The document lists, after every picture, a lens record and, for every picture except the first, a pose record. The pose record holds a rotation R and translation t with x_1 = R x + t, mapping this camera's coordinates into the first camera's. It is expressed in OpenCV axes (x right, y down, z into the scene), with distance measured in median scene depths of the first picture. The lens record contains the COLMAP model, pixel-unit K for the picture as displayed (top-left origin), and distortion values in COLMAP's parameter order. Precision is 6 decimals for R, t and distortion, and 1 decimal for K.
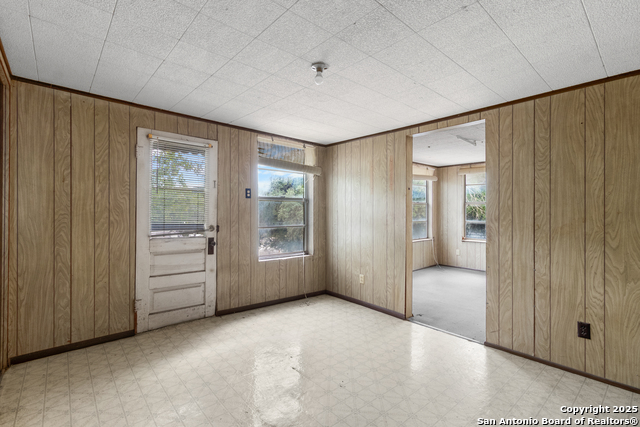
lens RADIAL K [[300.3, 0, 318.8], [0, 300.3, 211.0], [0, 0, 1]] dist [0.004865, -0.000514]
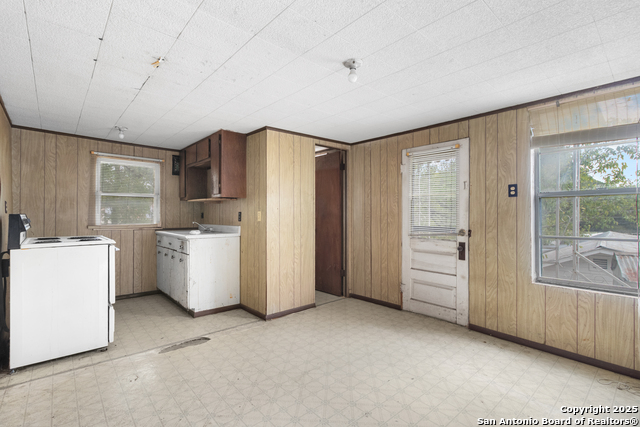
lens RADIAL K [[300.3, 0, 309.5], [0, 300.3, 215.7], [0, 0, 1]] dist [0.004865, -0.000514]
pose [[-0.020404, -0.010247, -0.999739, 0.625648], [0.001725, 0.999946, -0.010284, 0.014781], [0.999790, -0.001935, -0.020386, 0.564820]]
